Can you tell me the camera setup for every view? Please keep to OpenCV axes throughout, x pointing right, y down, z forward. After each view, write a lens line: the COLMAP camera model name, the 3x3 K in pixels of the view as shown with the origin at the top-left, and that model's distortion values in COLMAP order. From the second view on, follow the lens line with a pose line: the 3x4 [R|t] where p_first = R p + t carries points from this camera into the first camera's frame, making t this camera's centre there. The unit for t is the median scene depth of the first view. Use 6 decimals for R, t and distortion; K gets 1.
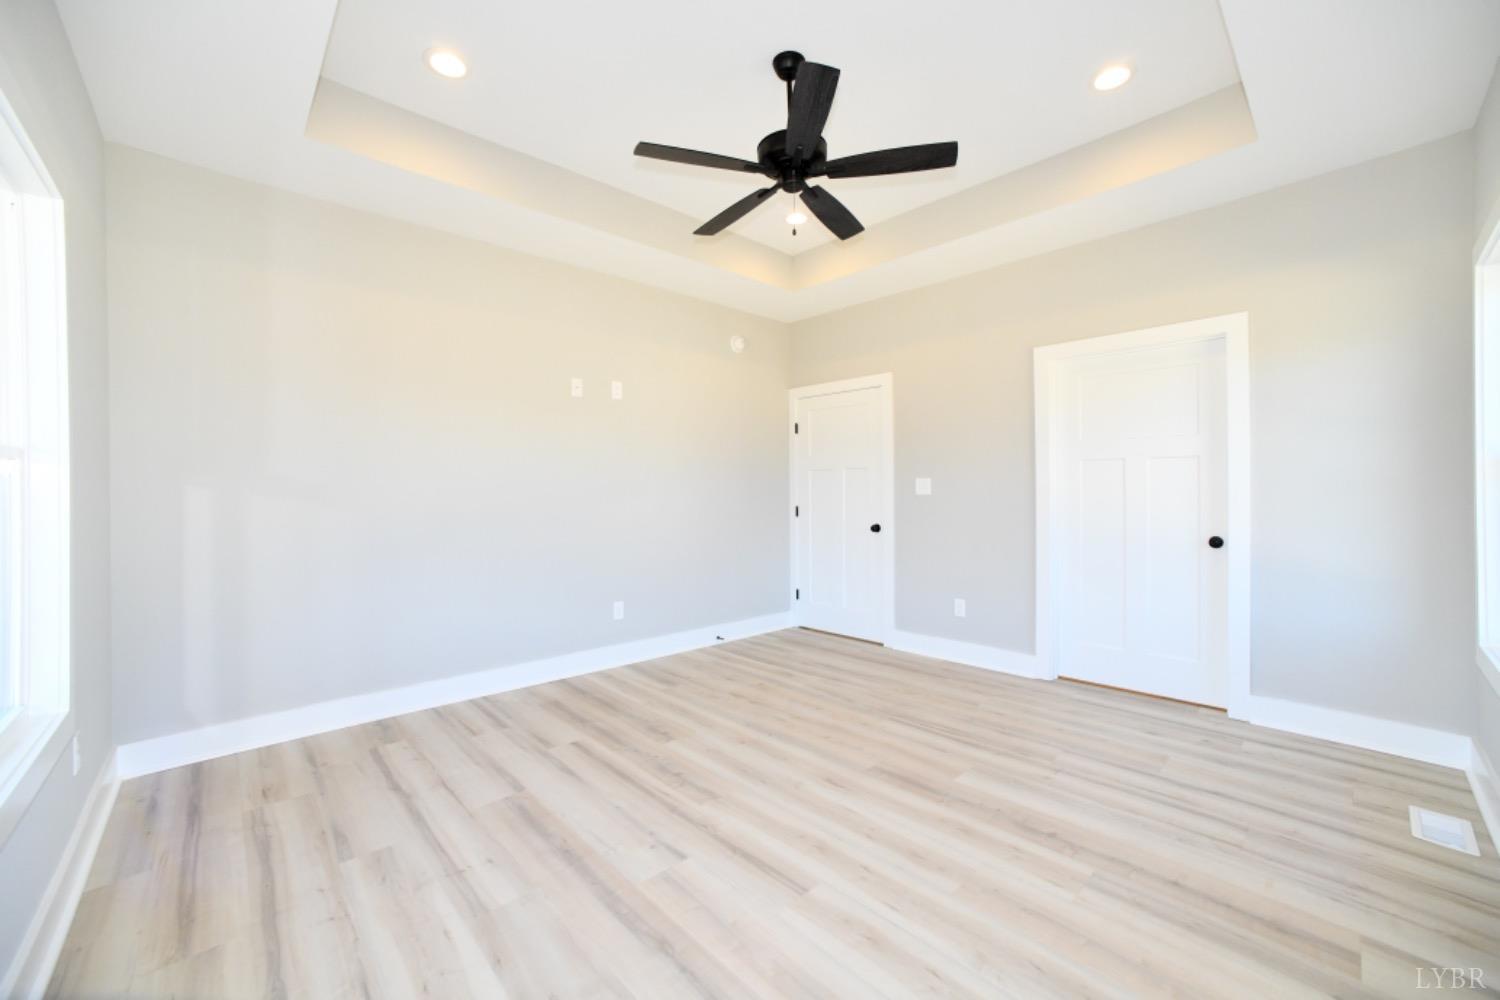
lens RADIAL K [[597.7, 0, 752.6], [0, 597.7, 492.0], [0, 0, 1]] dist [-0.069907, 0.031087]
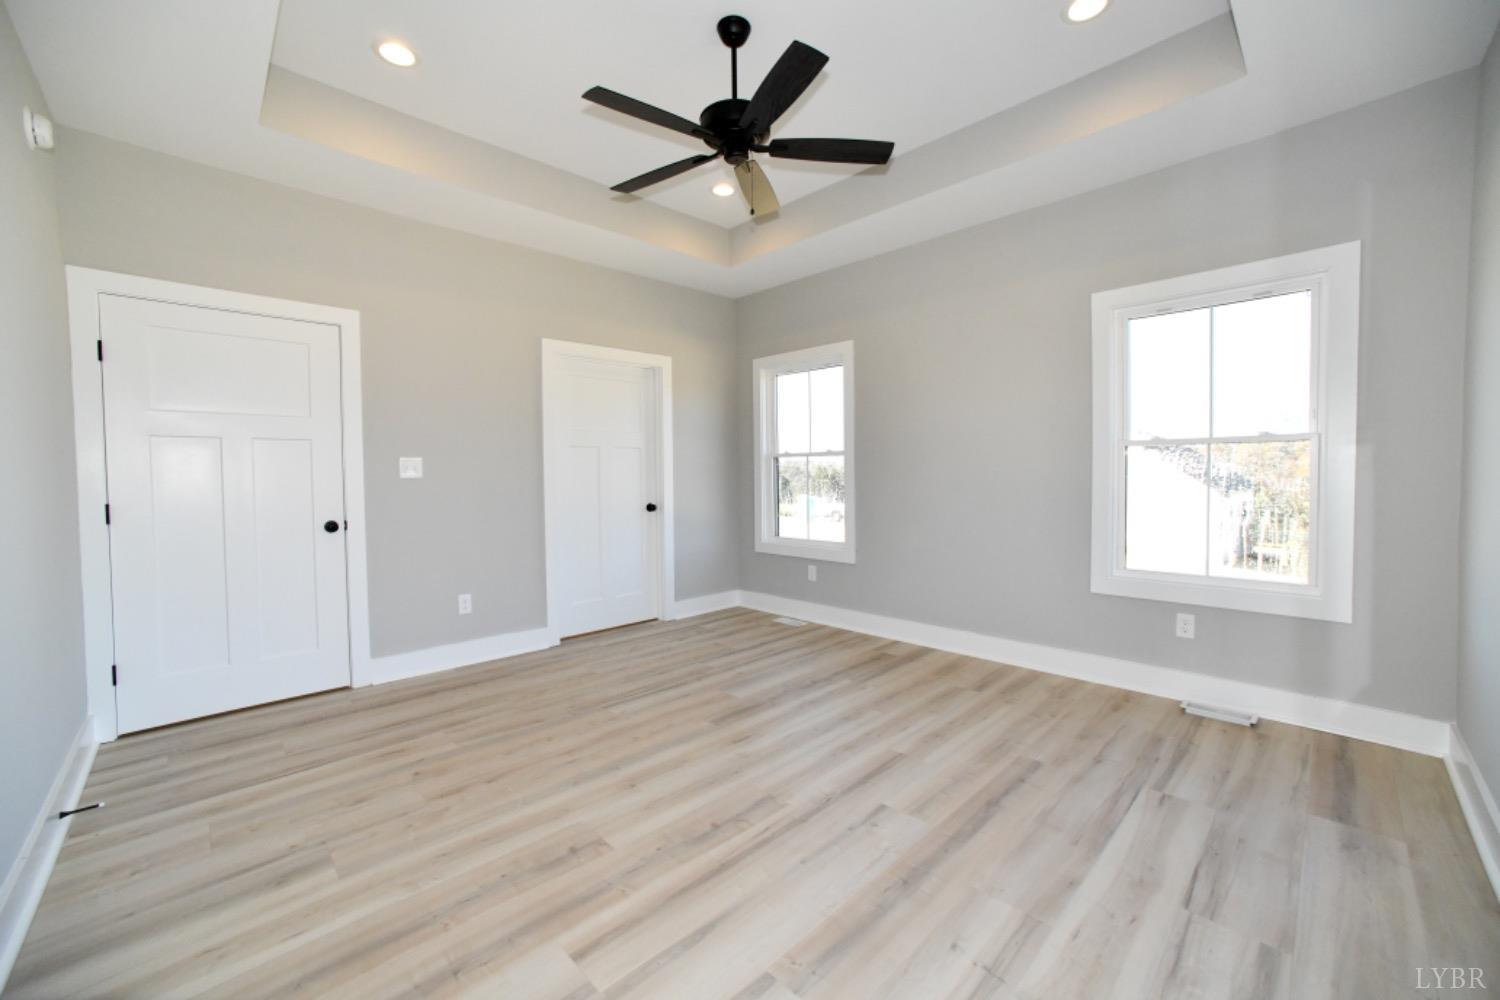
lens RADIAL K [[599.6, 0, 753.3], [0, 599.6, 492.2], [0, 0, 1]] dist [-0.071192, 0.030699]
pose [[-0.023047, -0.023426, 0.999460, -0.852406], [0.012321, 0.999643, 0.023715, 0.018068], [-0.999658, 0.012861, -0.022750, 0.913493]]
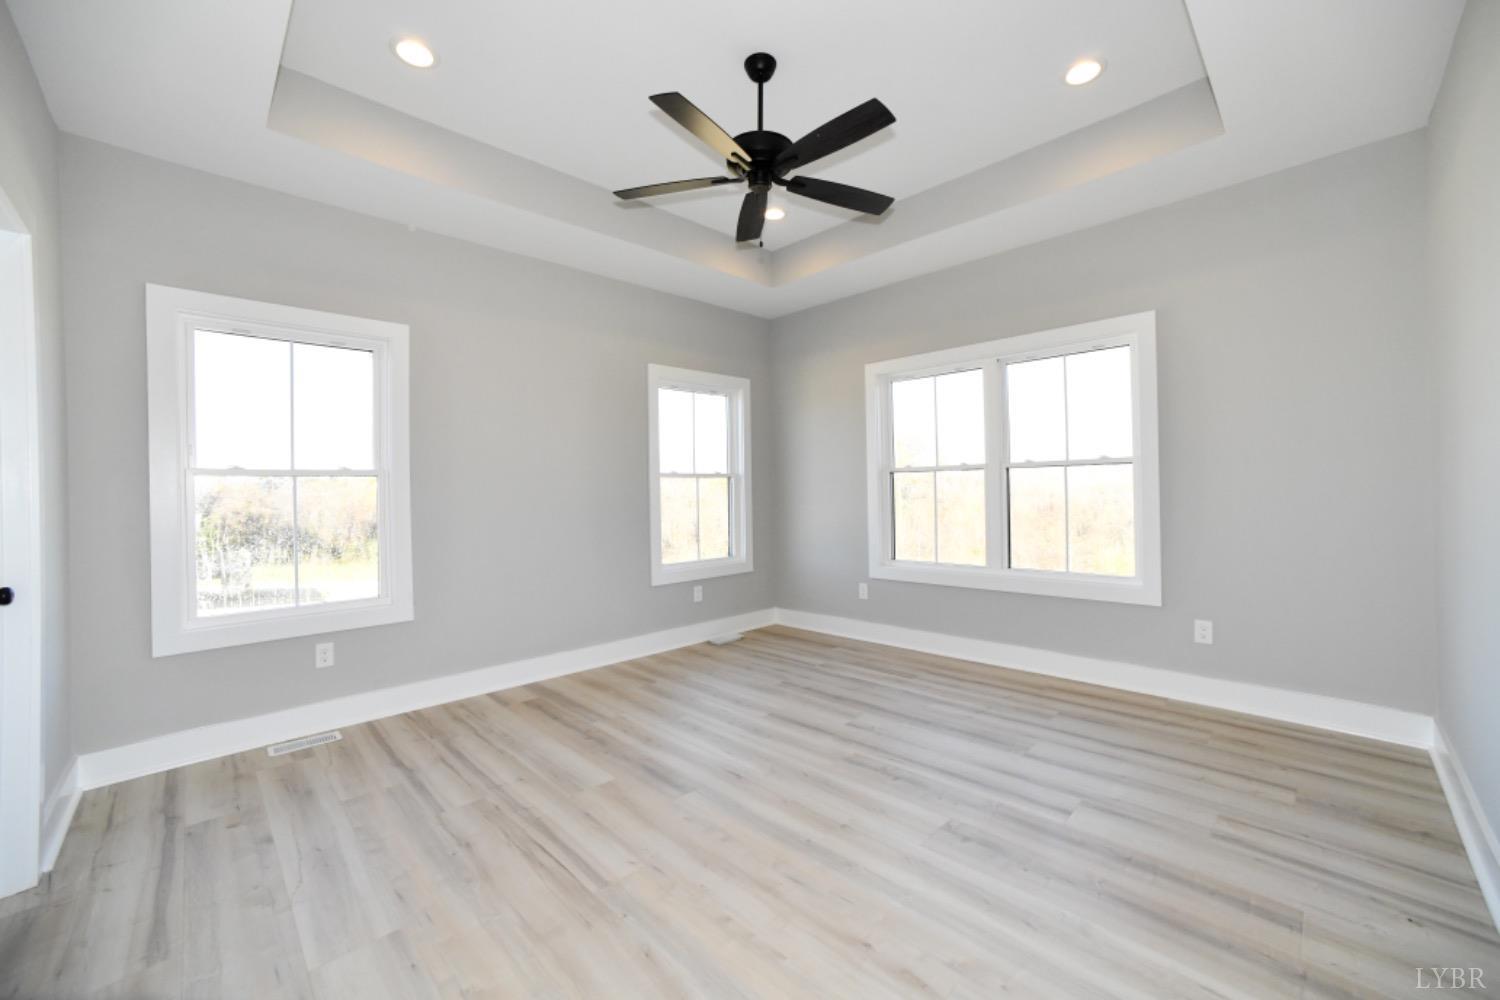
lens RADIAL K [[599.6, 0, 753.3], [0, 599.6, 492.2], [0, 0, 1]] dist [-0.071192, 0.030699]
pose [[-0.999259, 0.027571, -0.026841, 0.111158], [0.027438, 0.999609, 0.005314, 0.004563], [0.026977, 0.004574, -0.999626, 1.846063]]
